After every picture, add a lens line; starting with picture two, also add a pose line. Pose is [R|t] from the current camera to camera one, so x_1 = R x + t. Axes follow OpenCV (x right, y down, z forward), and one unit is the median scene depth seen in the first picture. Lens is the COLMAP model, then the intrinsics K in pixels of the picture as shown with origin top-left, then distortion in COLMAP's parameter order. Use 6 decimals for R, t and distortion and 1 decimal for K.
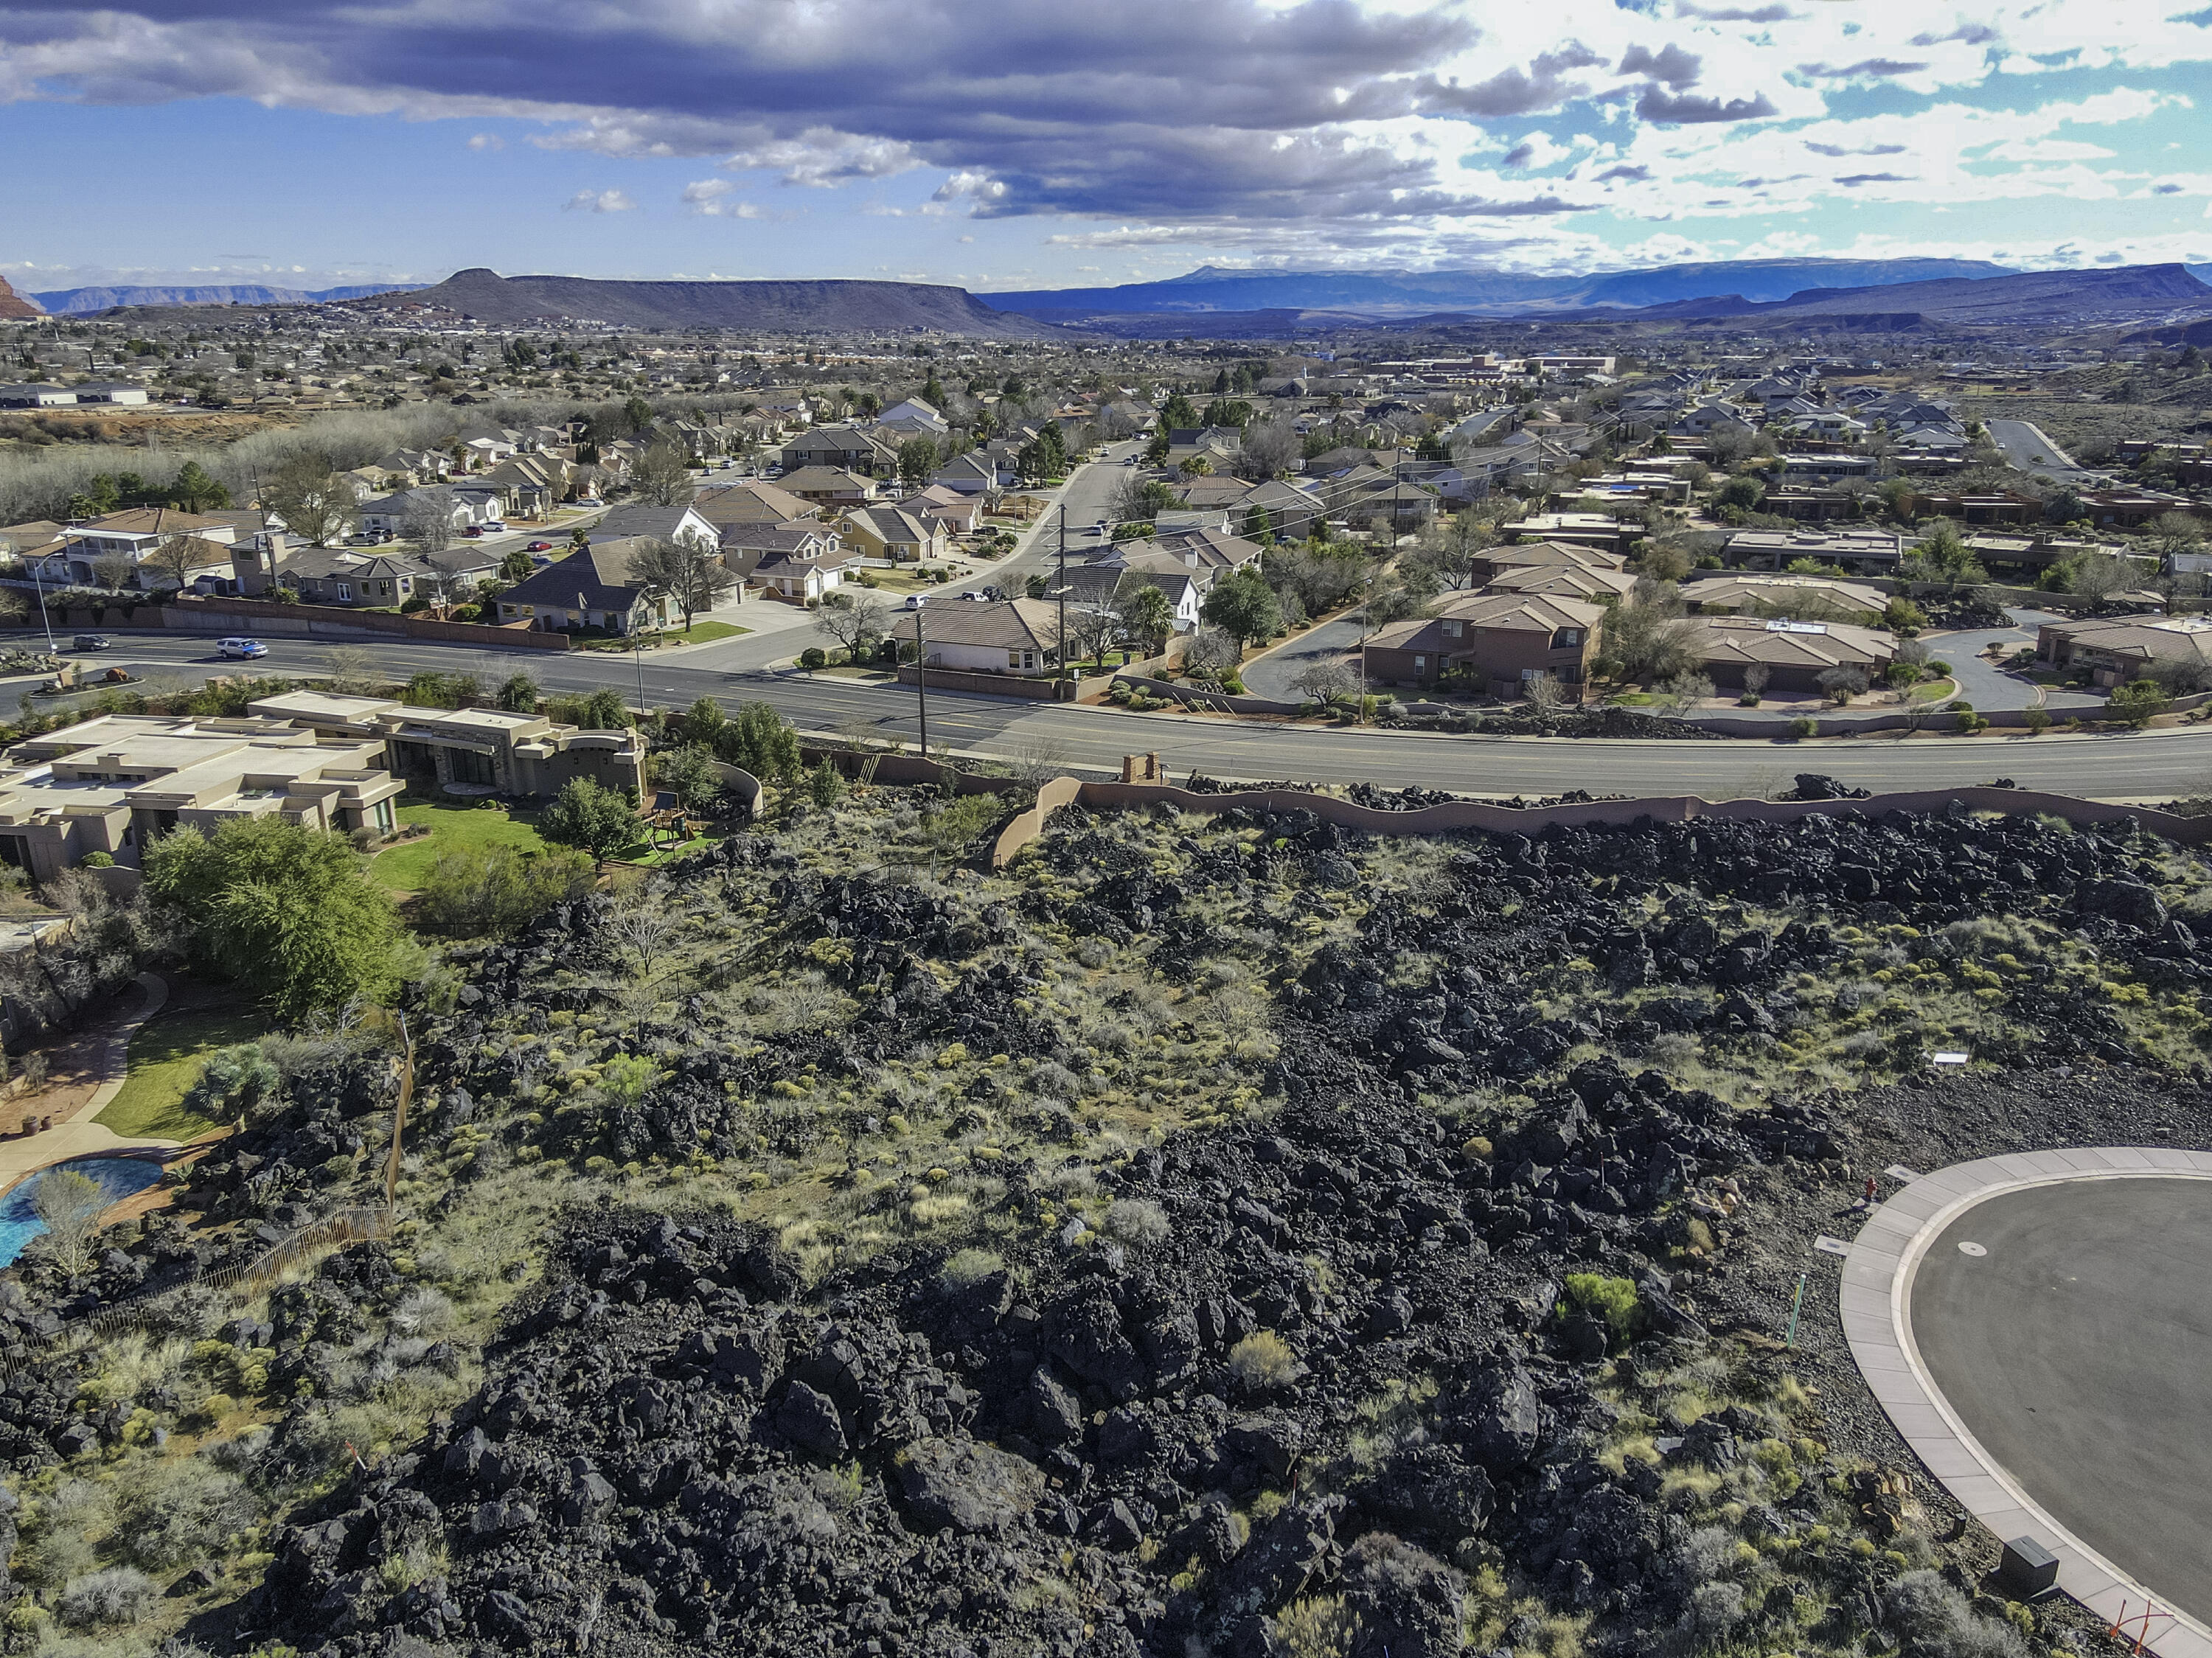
lens RADIAL K [[1620.2, 0, 1104.3], [0, 1620.2, 829.8], [0, 0, 1]] dist [0.001647, 0.027349]
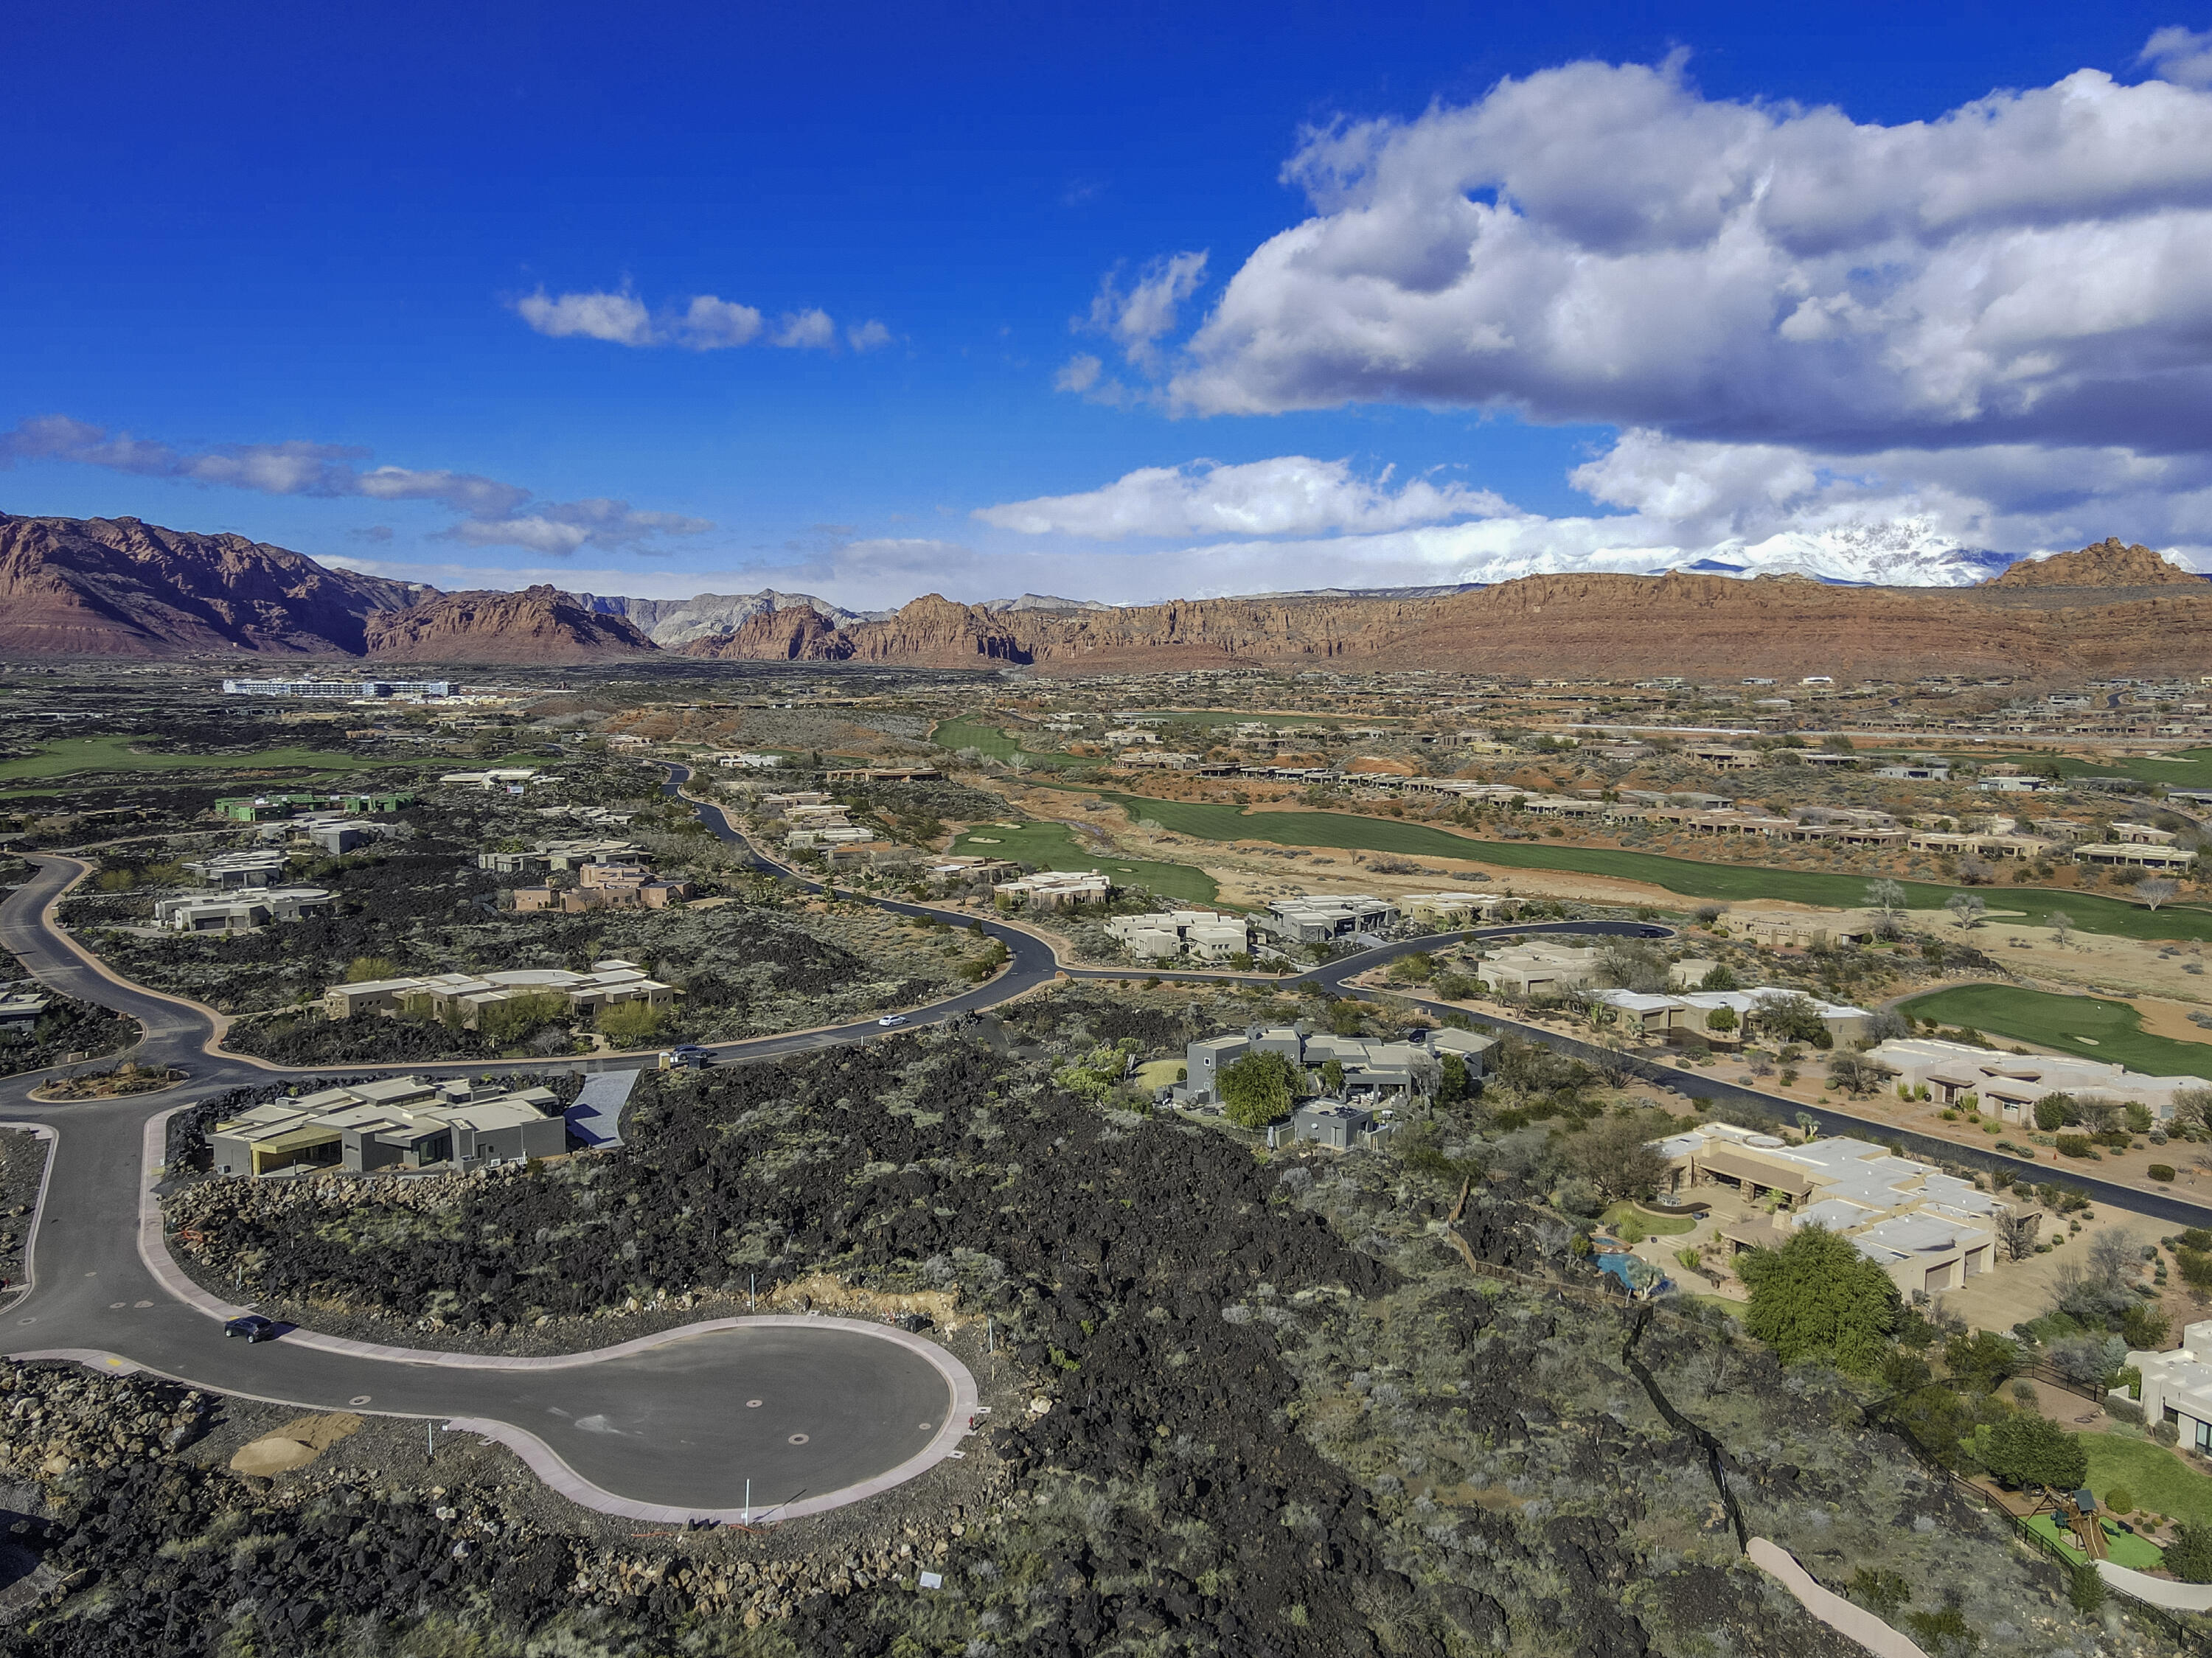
lens RADIAL K [[1620.2, 0, 1107.0], [0, 1620.2, 827.0], [0, 0, 1]] dist [0.001647, 0.027349]
pose [[-0.844378, 0.052812, -0.533139, 0.542598], [-0.160834, 0.924242, 0.346280, -0.468385], [0.511037, 0.378137, -0.771915, 0.937422]]
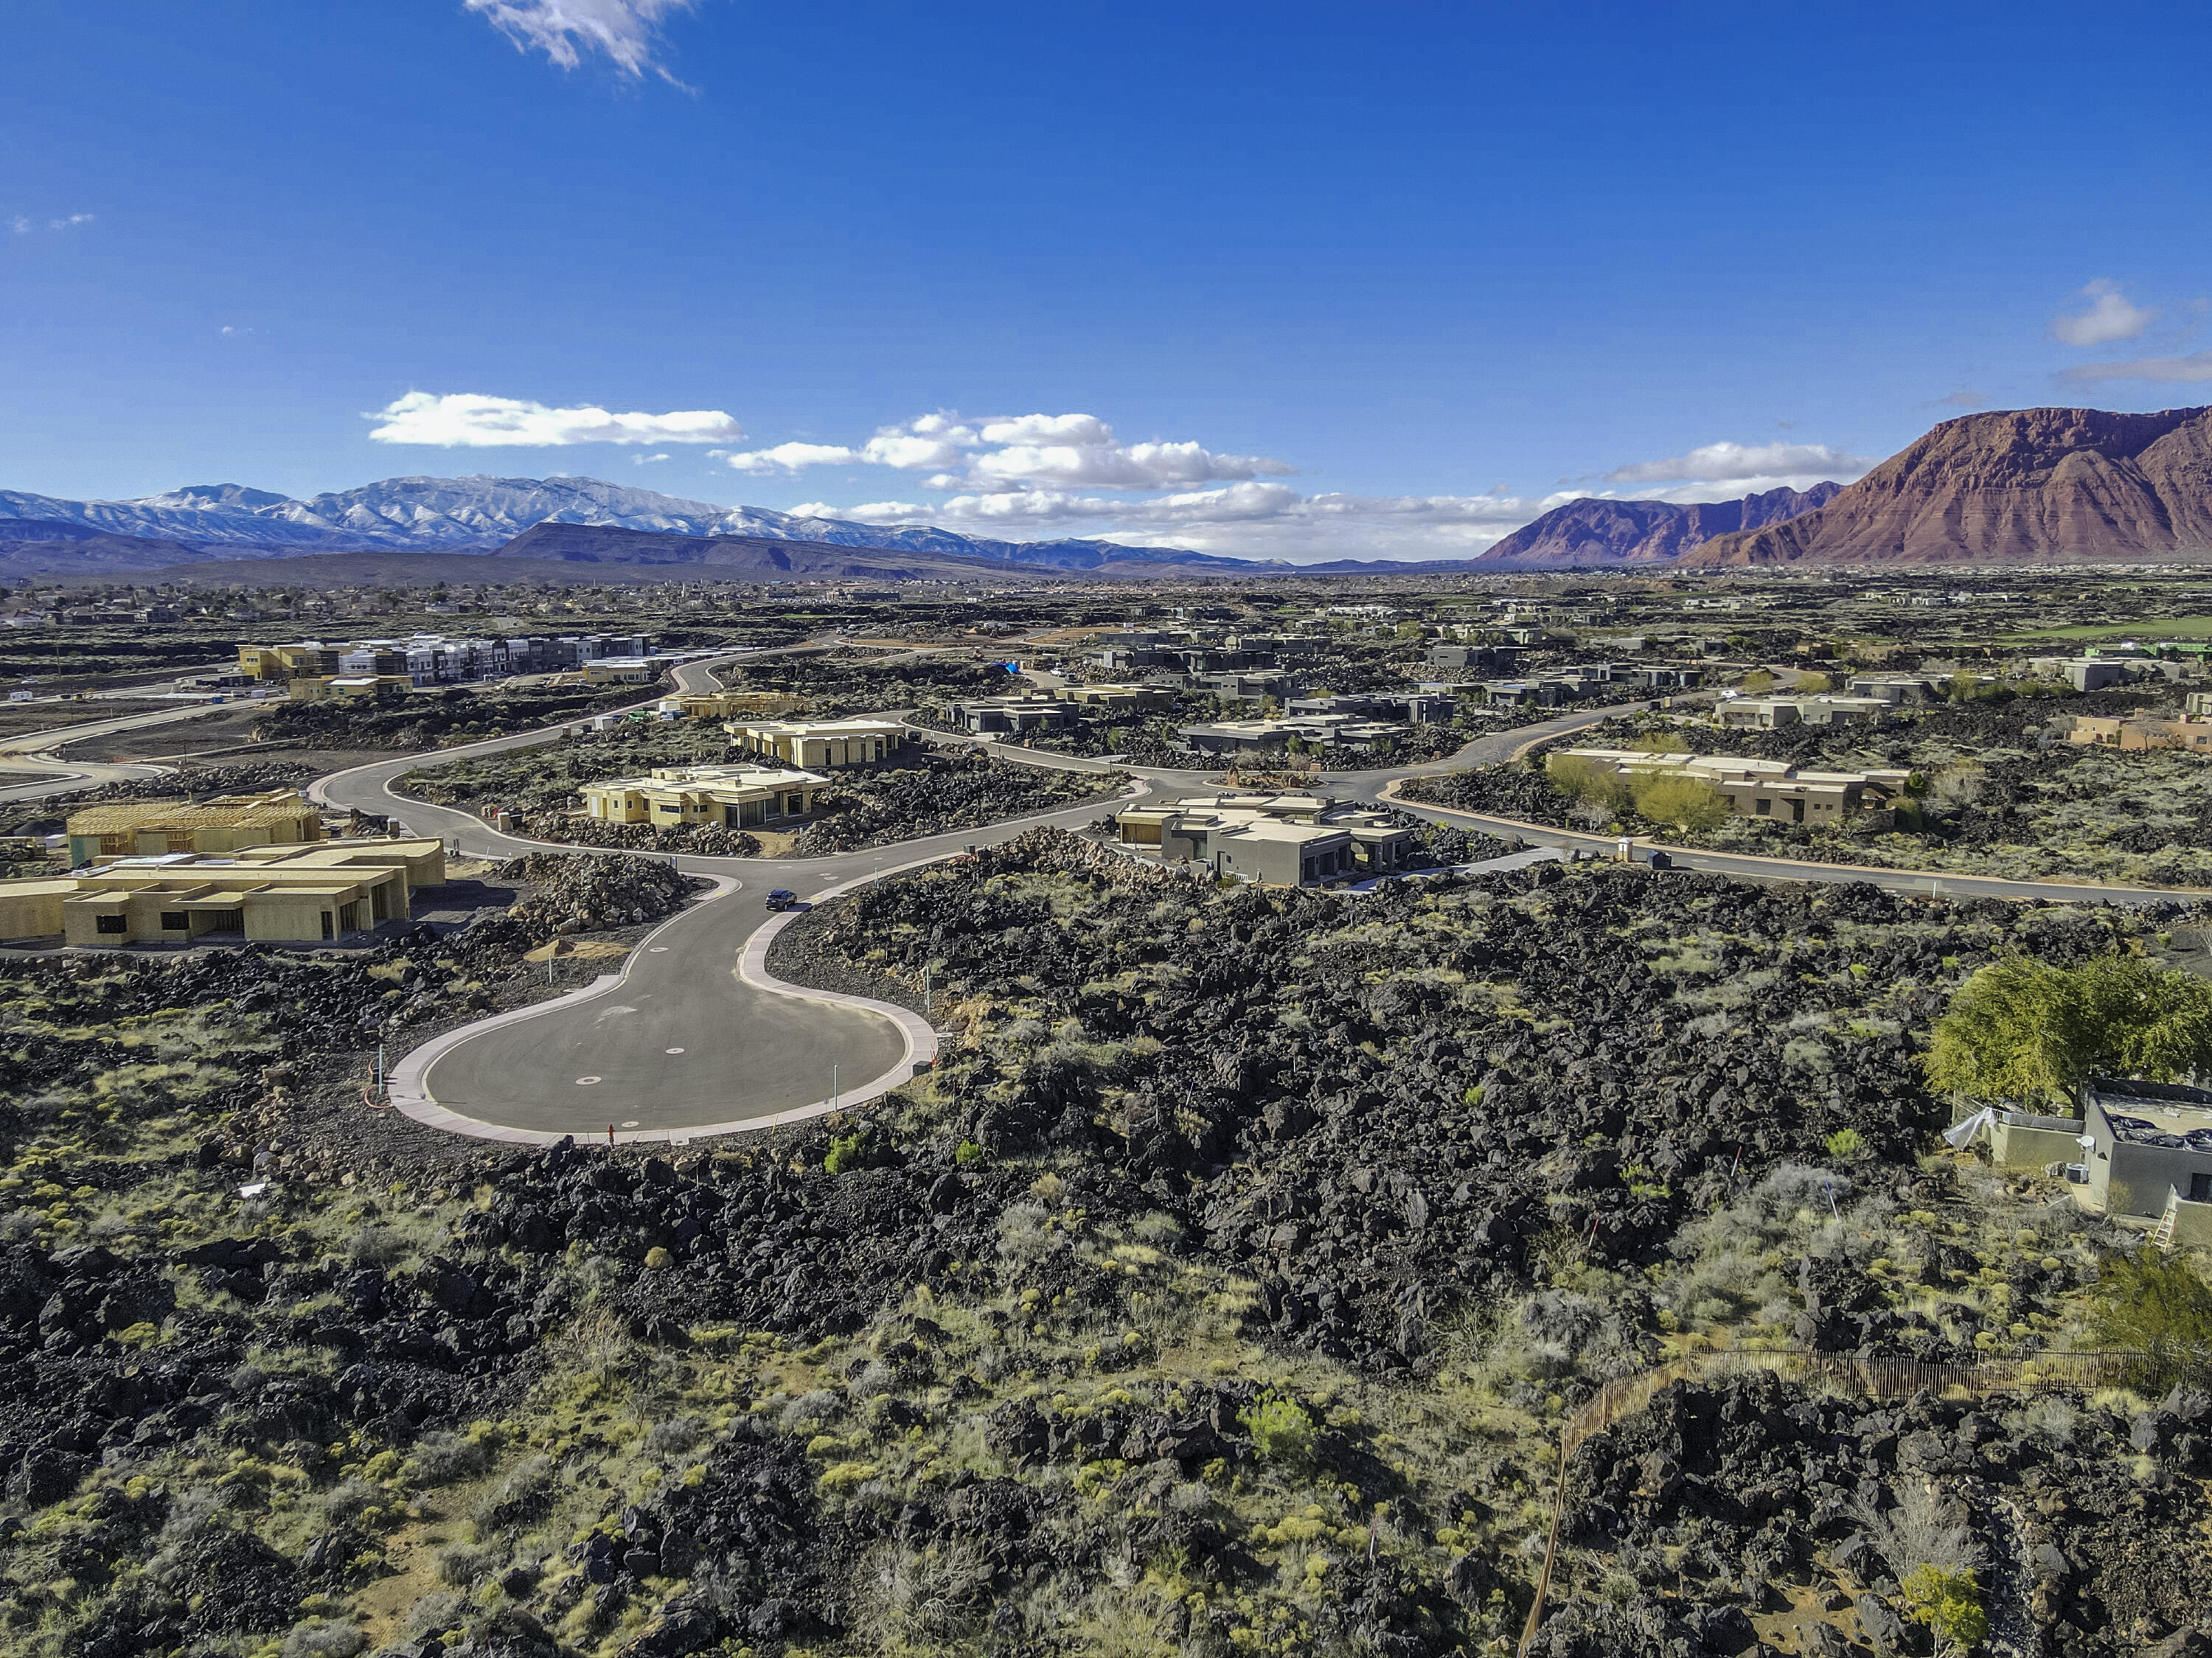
lens RADIAL K [[1620.2, 0, 1104.2], [0, 1620.2, 831.9], [0, 0, 1]] dist [0.001647, 0.027349]
pose [[-0.759089, -0.091133, 0.644576, -0.313821], [0.200707, 0.909154, 0.364905, -0.188444], [-0.619274, 0.406367, -0.671838, 0.638500]]
